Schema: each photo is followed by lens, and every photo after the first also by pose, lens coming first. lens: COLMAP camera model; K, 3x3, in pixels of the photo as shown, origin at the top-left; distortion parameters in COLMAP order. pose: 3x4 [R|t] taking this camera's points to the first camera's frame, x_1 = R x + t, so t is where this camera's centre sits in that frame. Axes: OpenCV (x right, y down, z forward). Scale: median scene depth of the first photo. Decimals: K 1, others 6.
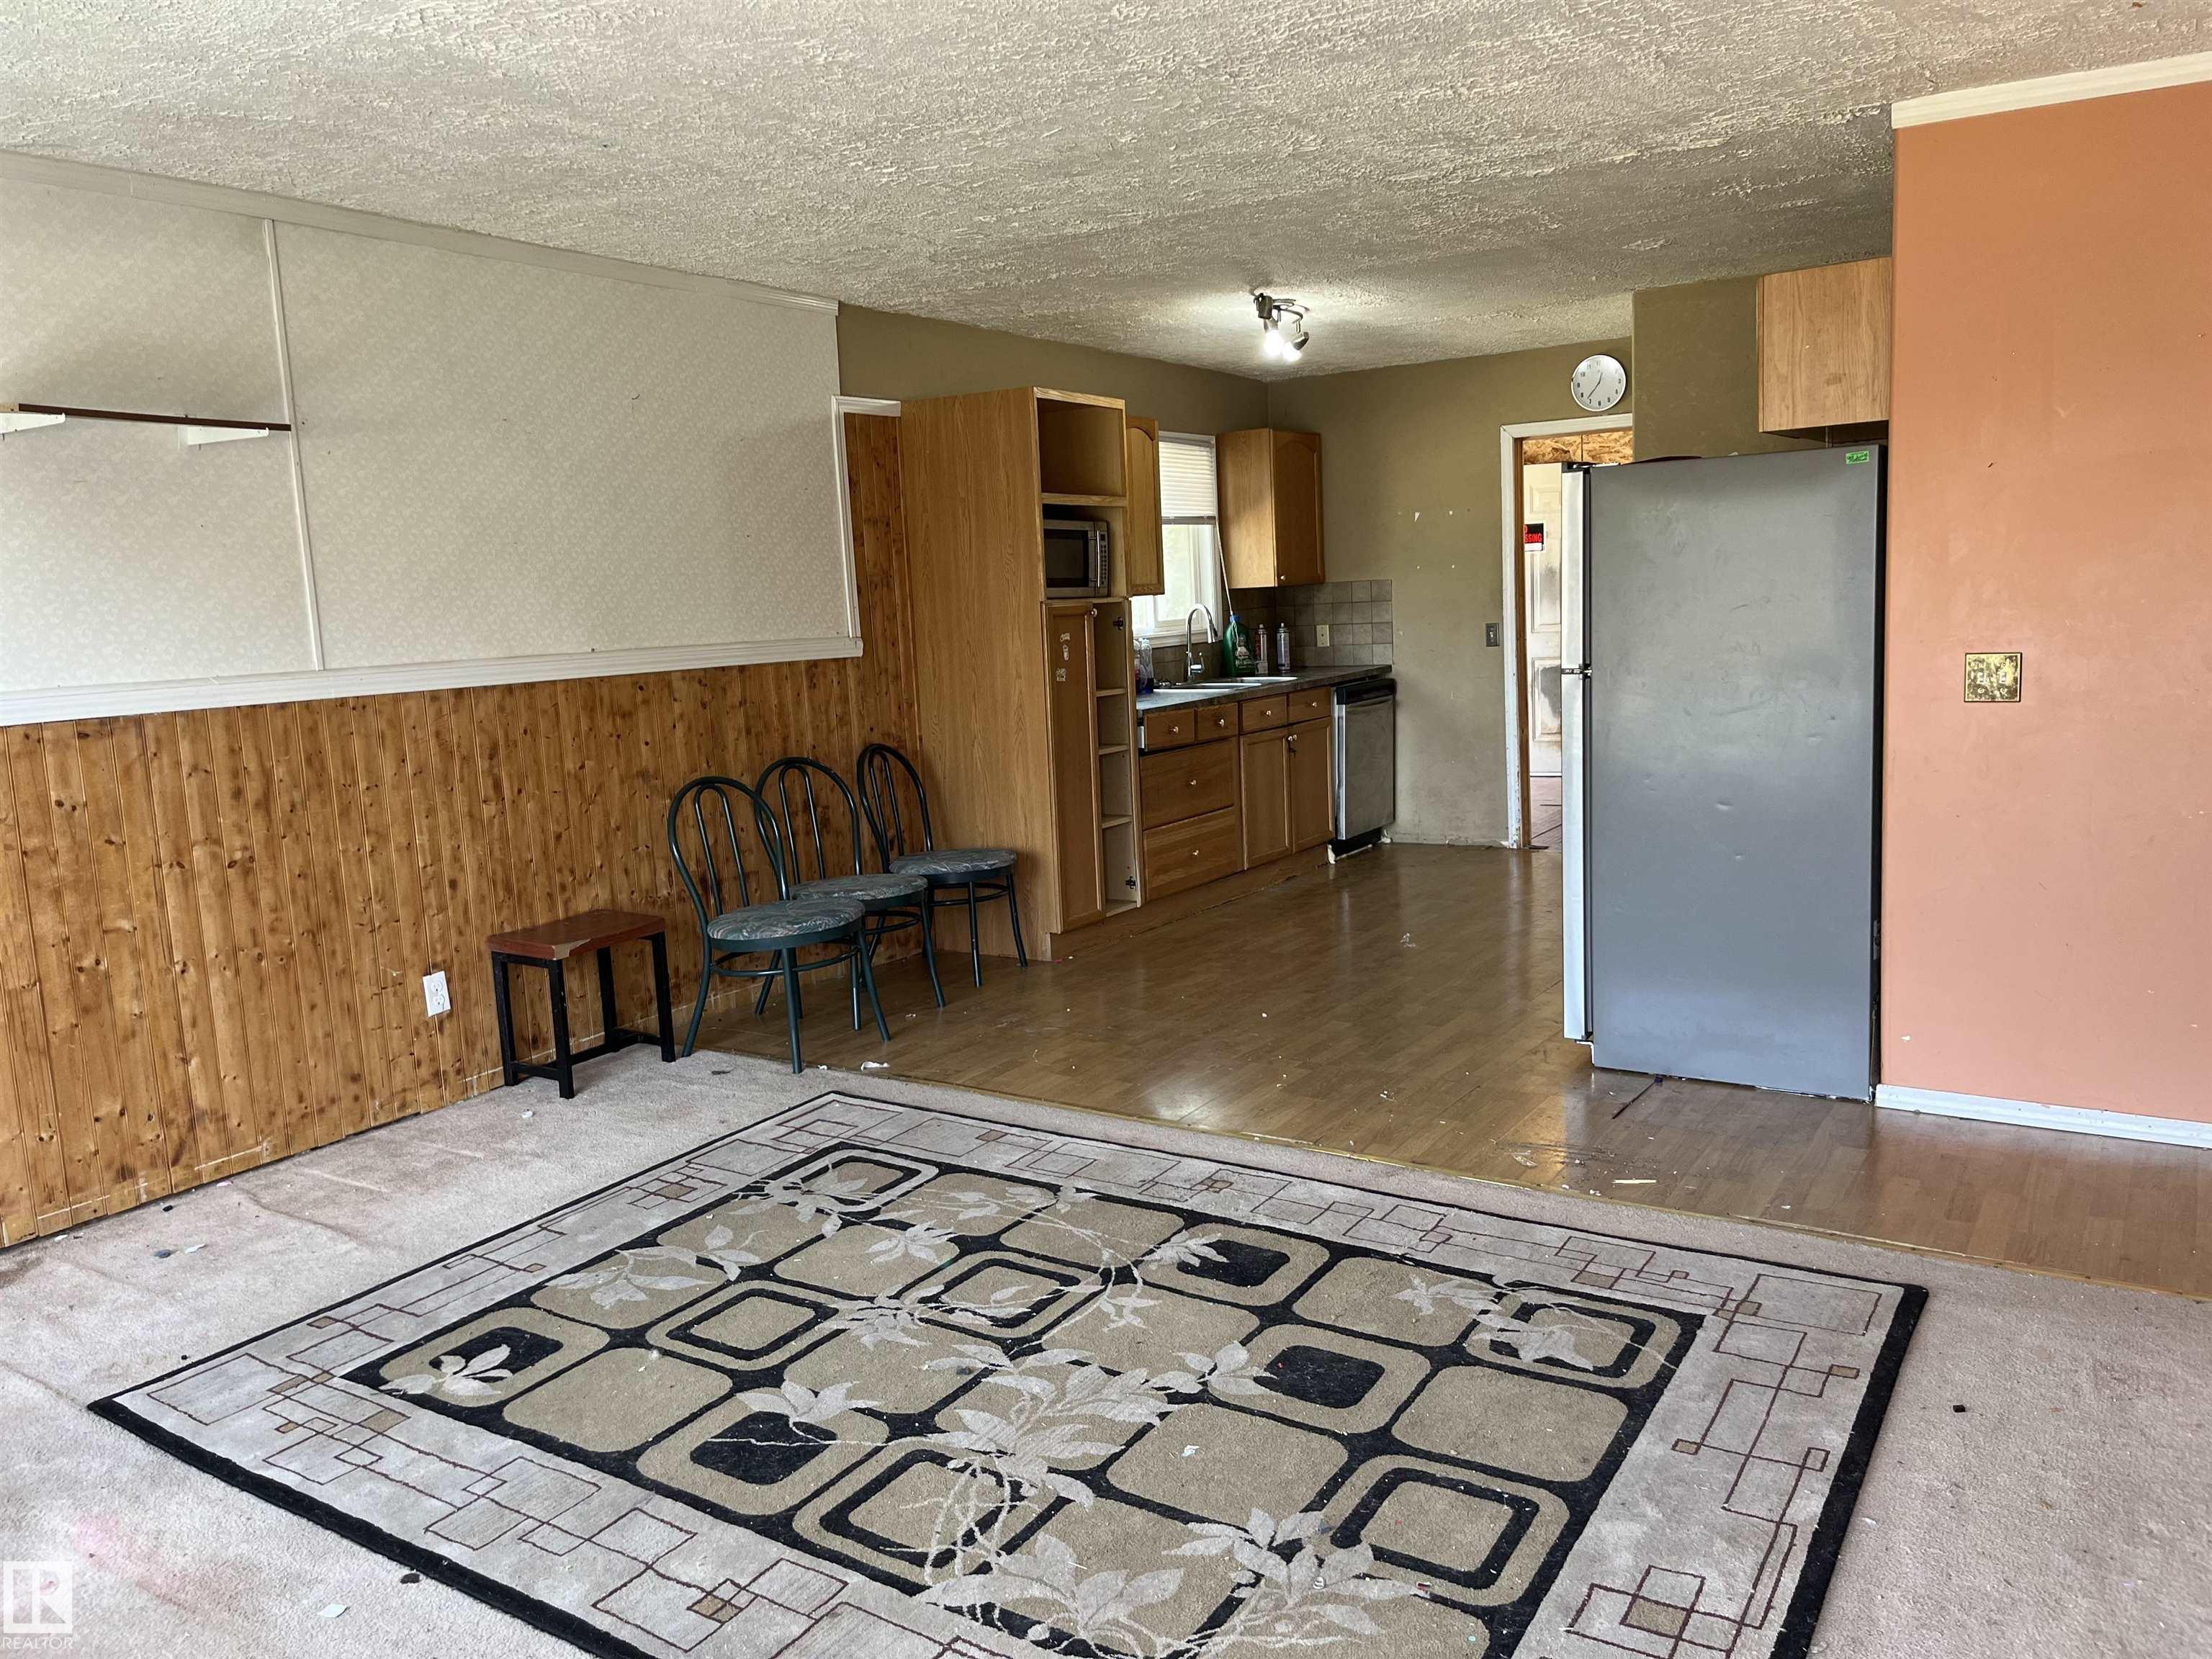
lens RADIAL K [[1676.0, 0, 1103.9], [0, 1676.0, 823.9], [0, 0, 1]] dist [0.059867, -0.084820]
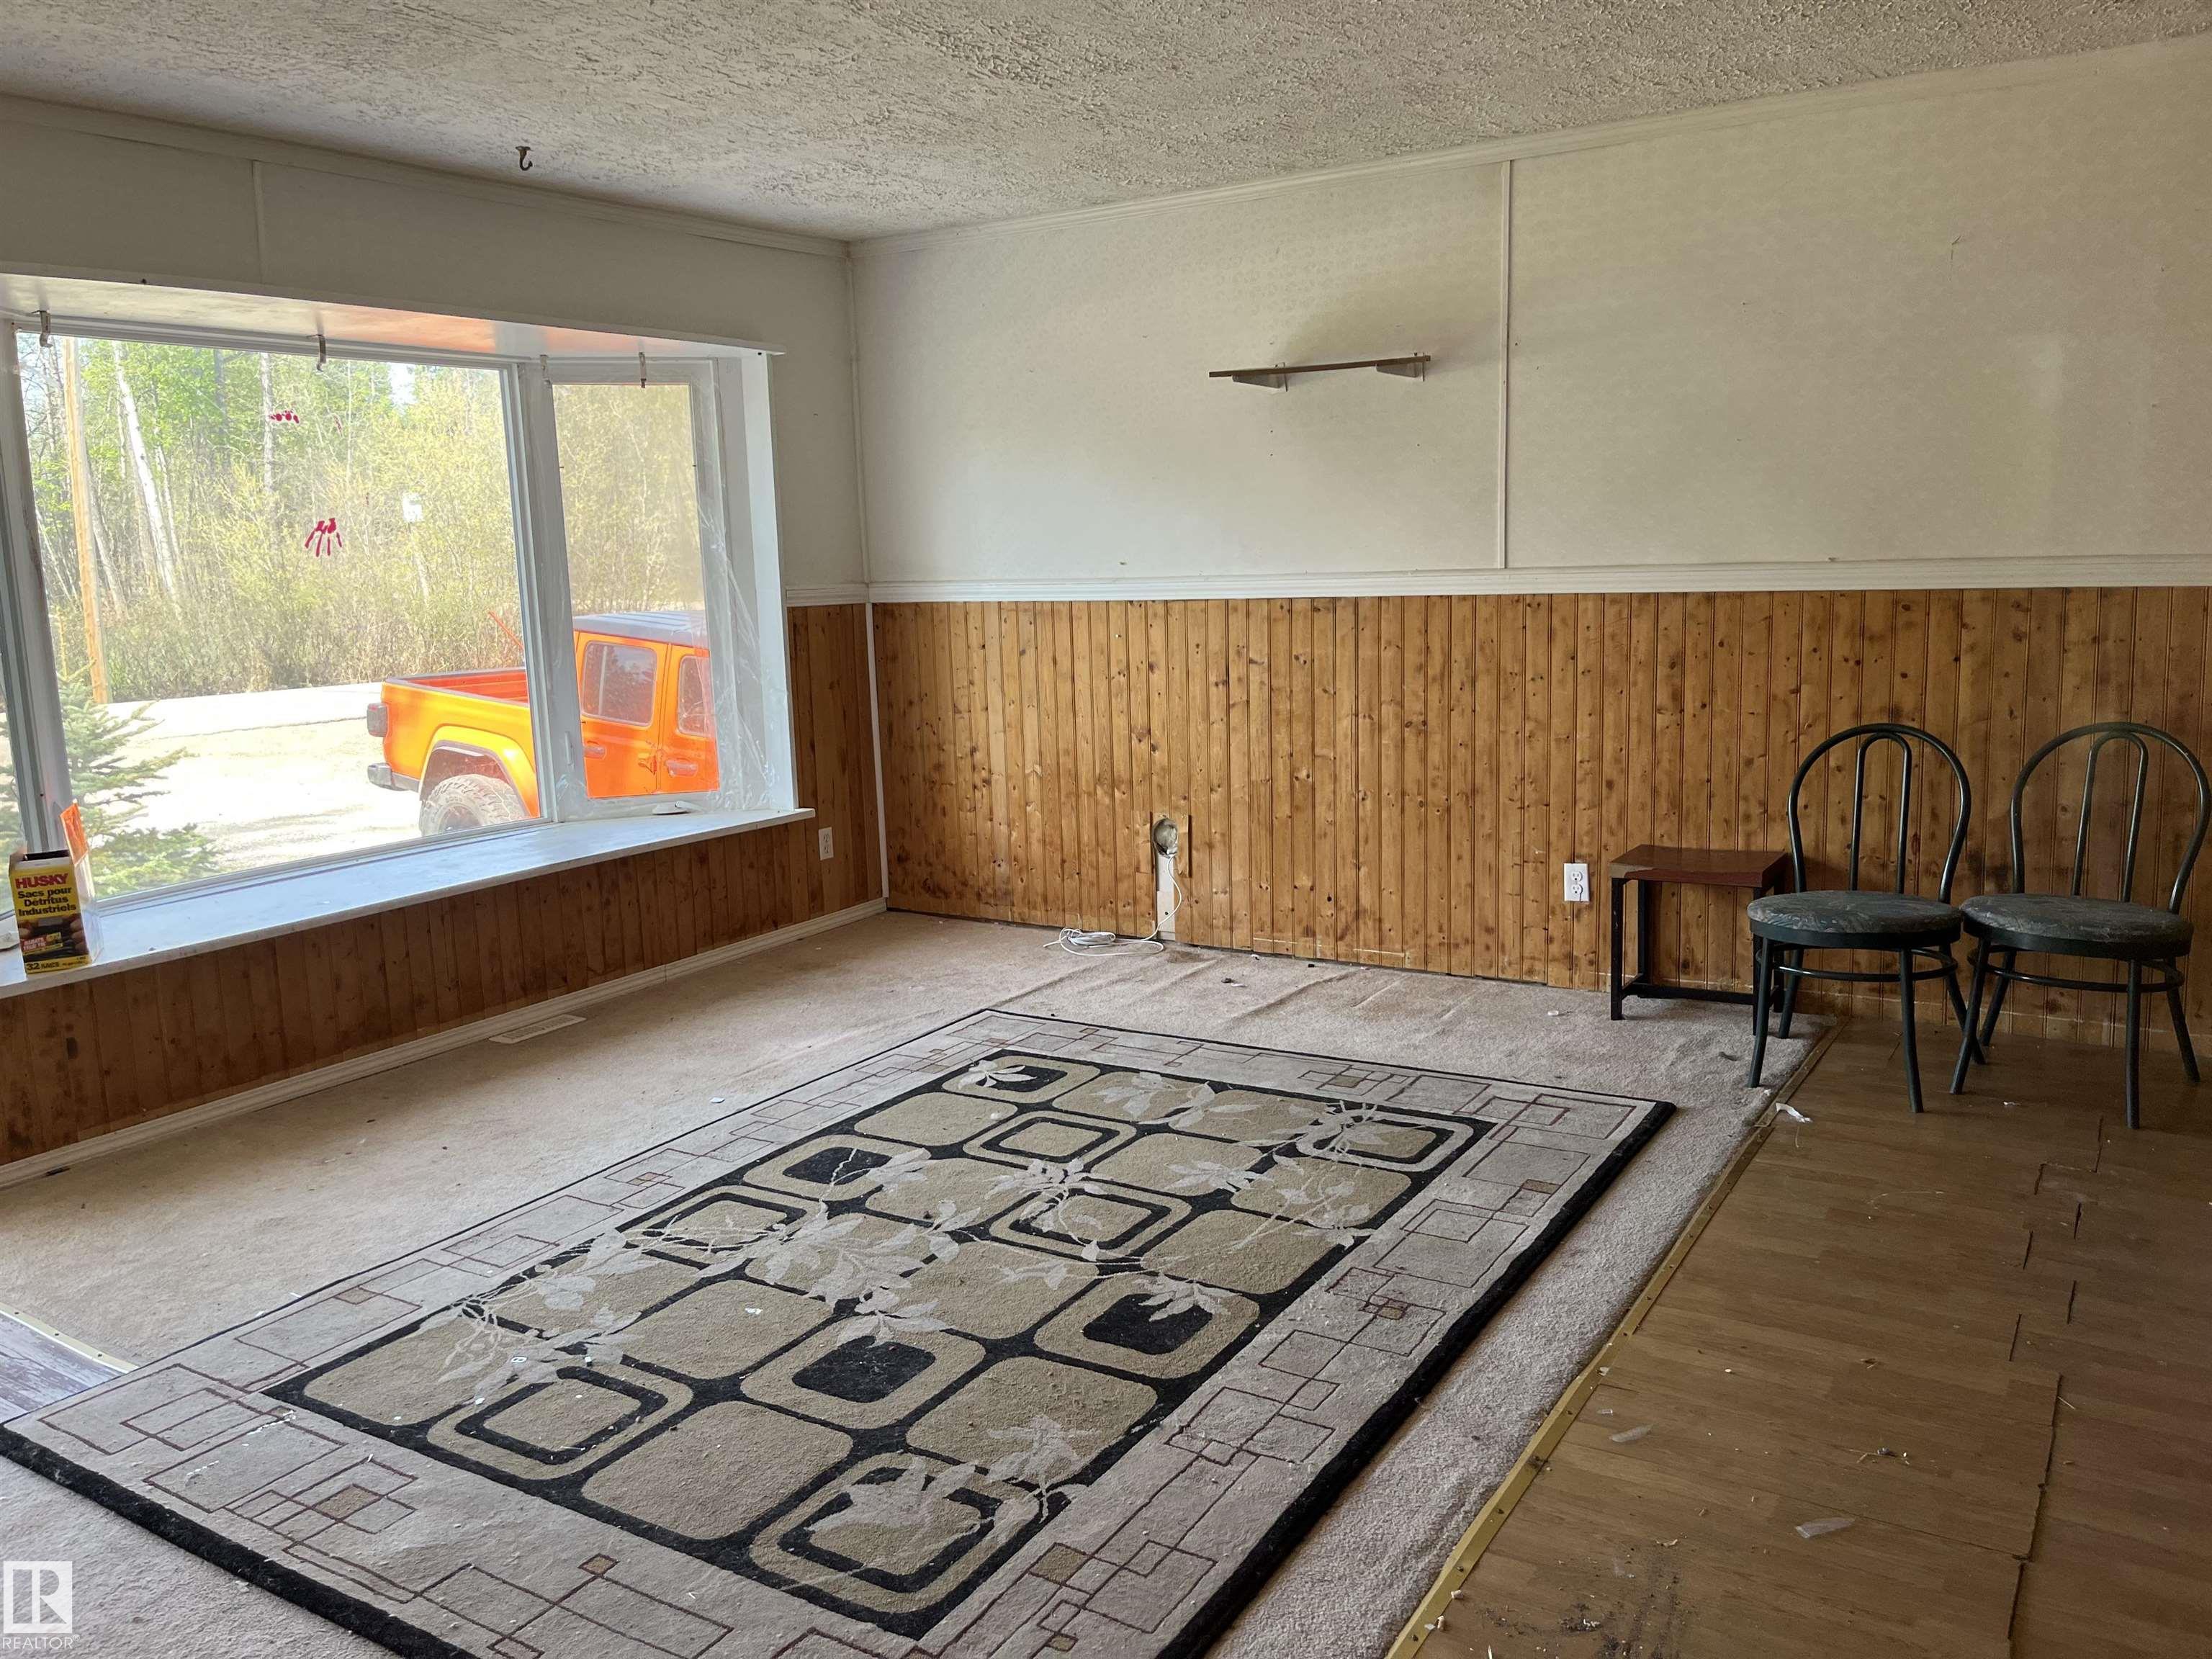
lens RADIAL K [[1676.0, 0, 1096.9], [0, 1676.0, 840.2], [0, 0, 1]] dist [0.059867, -0.084820]
pose [[0.004873, 0.211889, -0.977282, 0.790763], [-0.110560, 0.971416, 0.210066, -0.142690], [0.993857, 0.107025, 0.028161, 0.846097]]
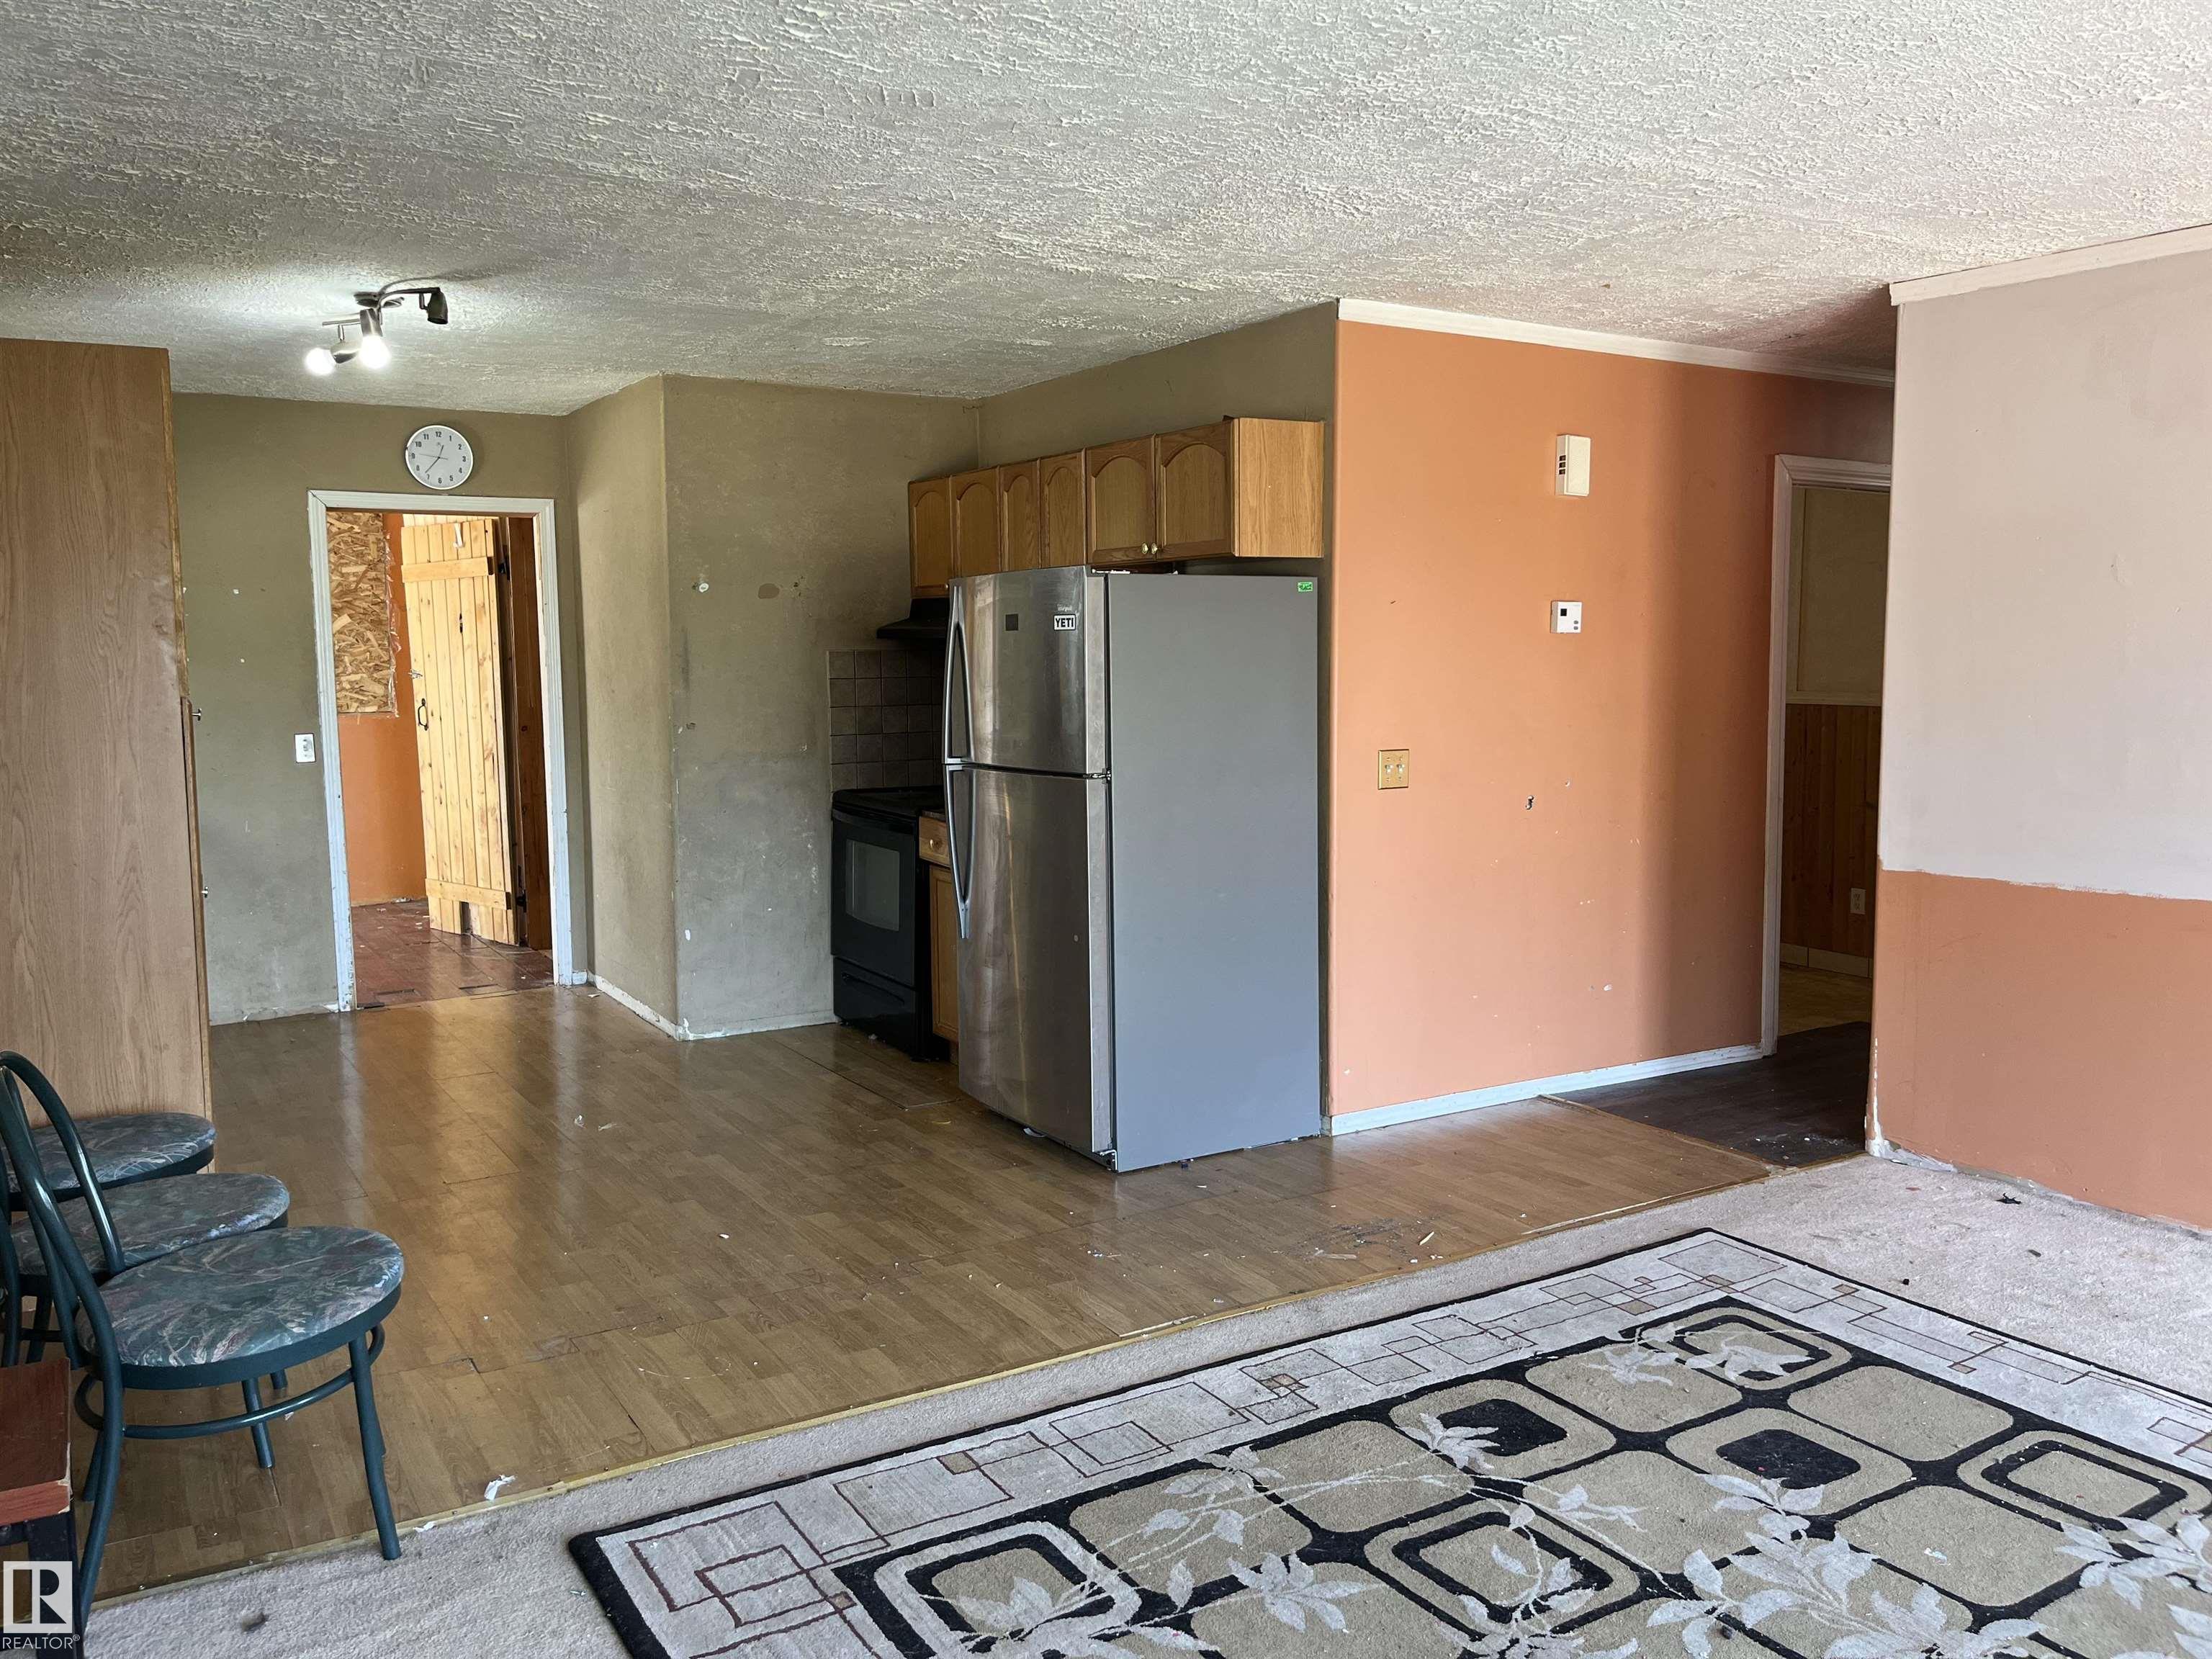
lens RADIAL K [[1676.0, 0, 1117.2], [0, 1676.0, 830.0], [0, 0, 1]] dist [0.059867, -0.084820]
pose [[0.421862, -0.056487, 0.904899, -0.742764], [0.114653, 0.993369, 0.008558, -0.081167], [-0.899381, 0.100139, 0.425541, 0.703264]]
